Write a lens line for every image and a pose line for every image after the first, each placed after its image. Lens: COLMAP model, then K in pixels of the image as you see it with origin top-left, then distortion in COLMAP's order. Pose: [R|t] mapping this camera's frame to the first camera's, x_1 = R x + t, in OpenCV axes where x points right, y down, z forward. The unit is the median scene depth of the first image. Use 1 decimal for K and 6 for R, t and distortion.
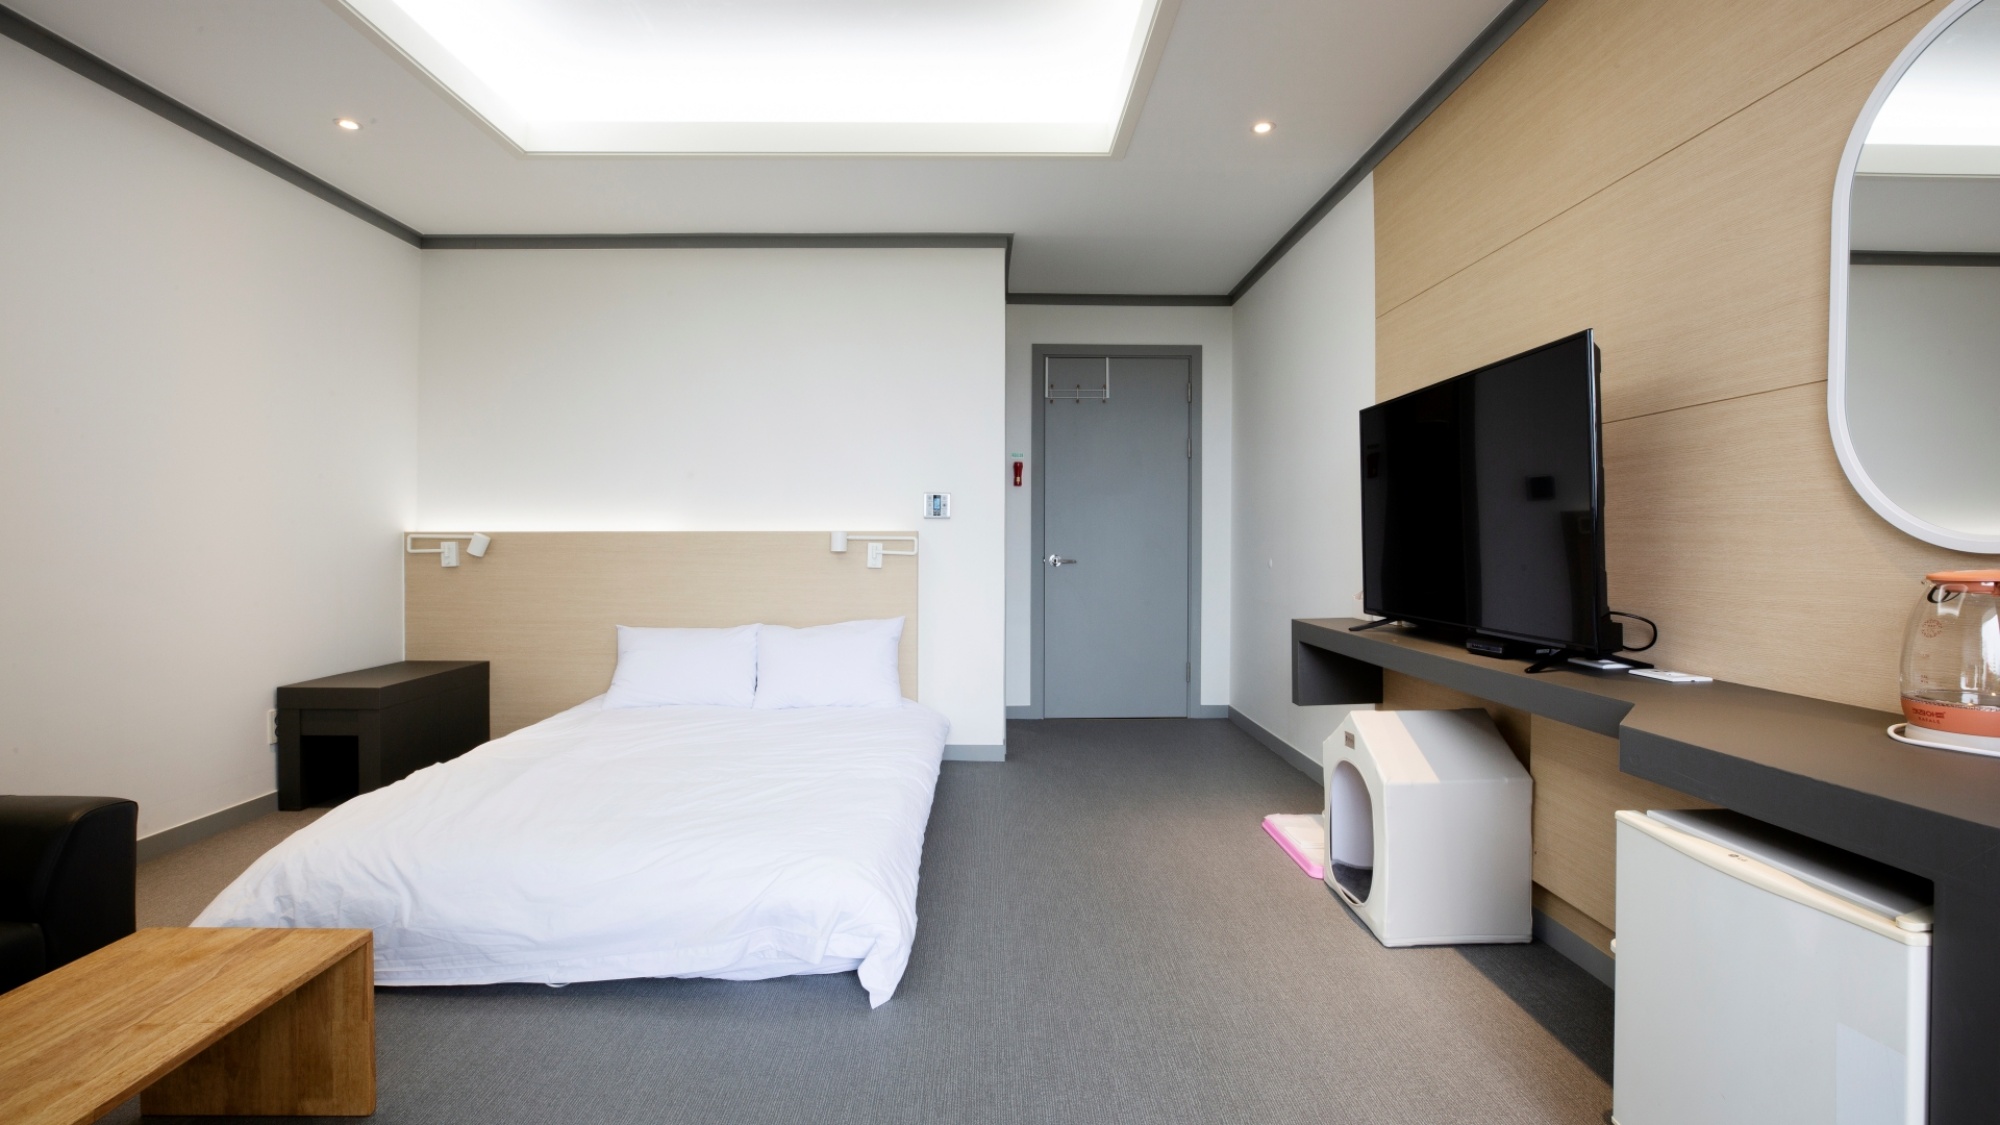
lens RADIAL K [[956.3, 0, 1037.9], [0, 956.3, 532.7], [0, 0, 1]] dist [-0.036561, 0.008990]
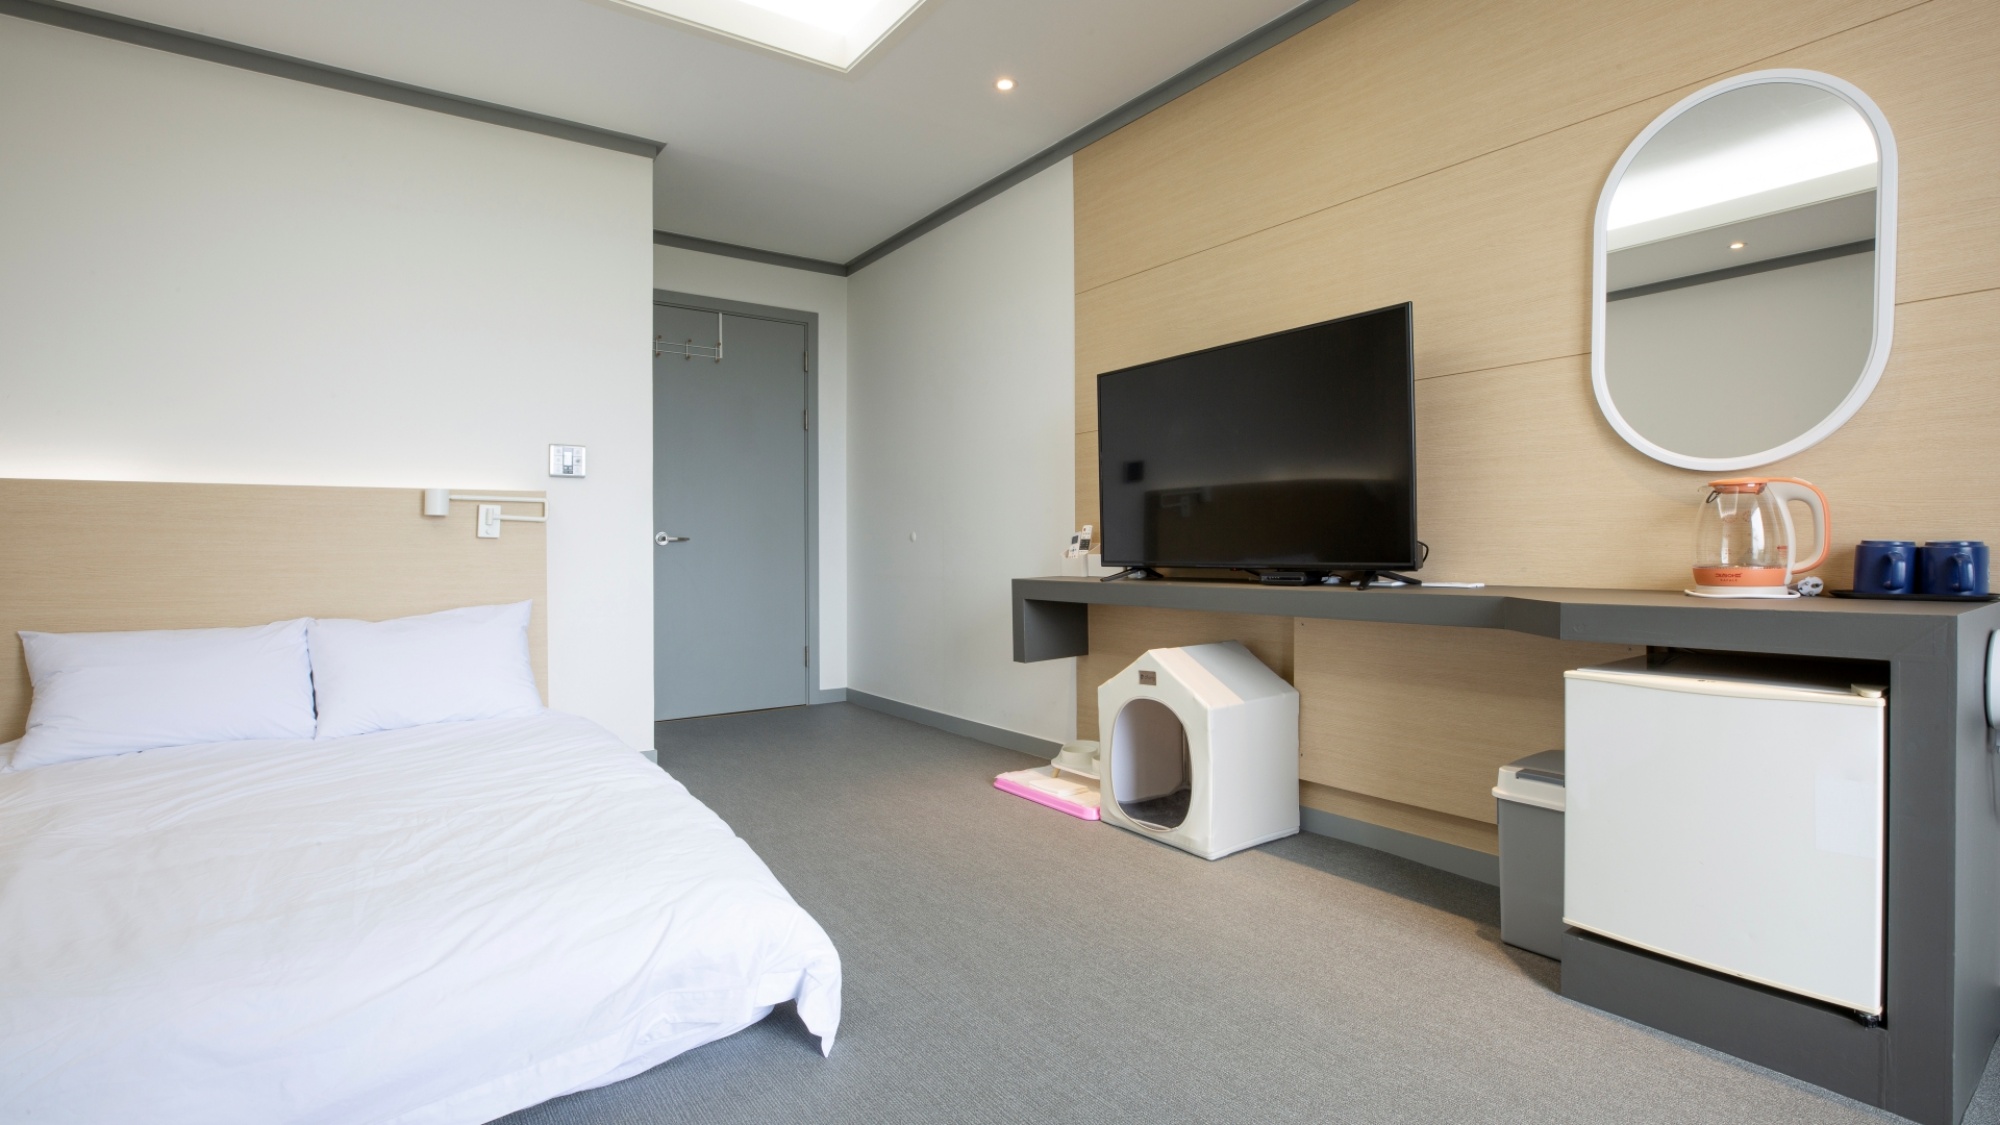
lens RADIAL K [[932.8, 0, 992.9], [0, 932.8, 553.2], [0, 0, 1]] dist [-0.034495, 0.000144]
pose [[0.818456, -0.008666, 0.574504, -0.328953], [0.006965, 0.999962, 0.005162, 0.059562], [-0.574527, -0.000224, 0.818486, 0.205621]]
